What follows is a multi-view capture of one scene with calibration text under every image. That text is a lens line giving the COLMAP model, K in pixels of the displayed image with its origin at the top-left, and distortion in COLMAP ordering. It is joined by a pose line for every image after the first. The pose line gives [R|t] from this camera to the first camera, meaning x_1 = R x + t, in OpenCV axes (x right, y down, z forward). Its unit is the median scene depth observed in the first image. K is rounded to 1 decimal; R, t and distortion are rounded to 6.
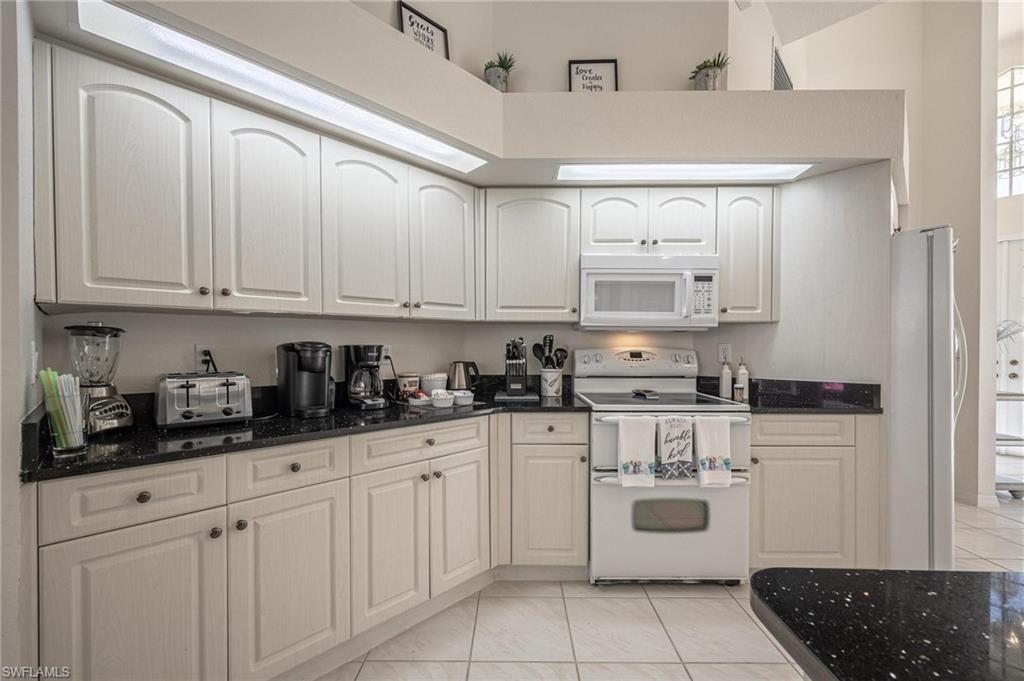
lens RADIAL K [[418.0, 0, 510.9], [0, 418.0, 349.2], [0, 0, 1]] dist [0.000422, 0.000098]
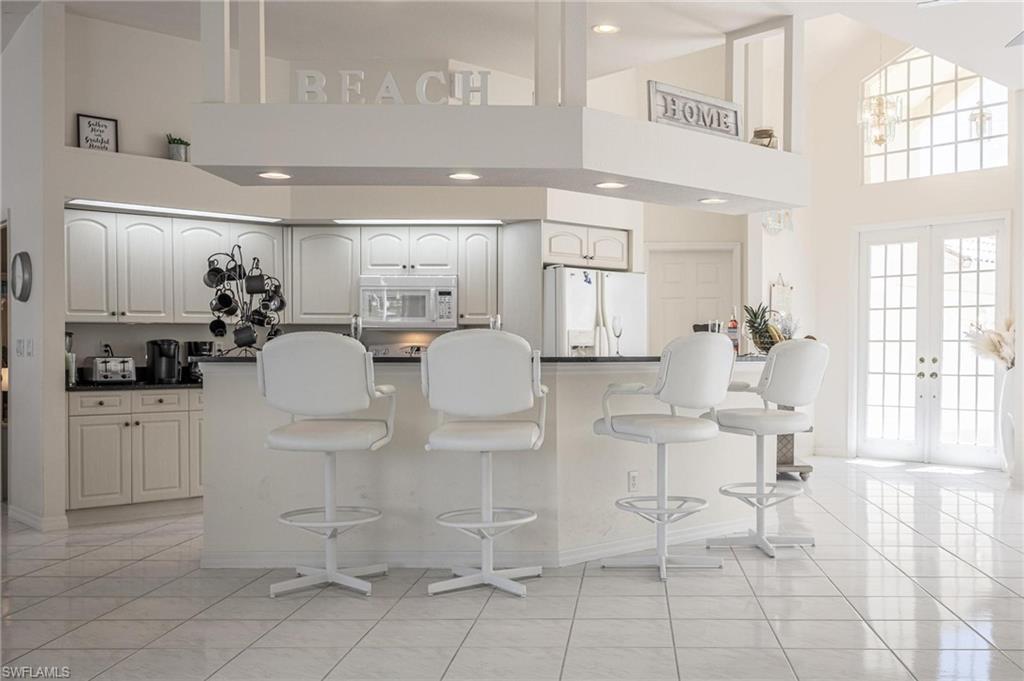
lens RADIAL K [[1019.3, 0, 616.2], [0, 1019.3, 358.4], [0, 0, 1]] dist [0.006299, 0.001537]
pose [[0.999953, -0.003229, -0.009139, 1.395785], [0.003234, 0.999995, 0.000604, 0.063522], [0.009137, -0.000634, 0.999958, -3.155797]]
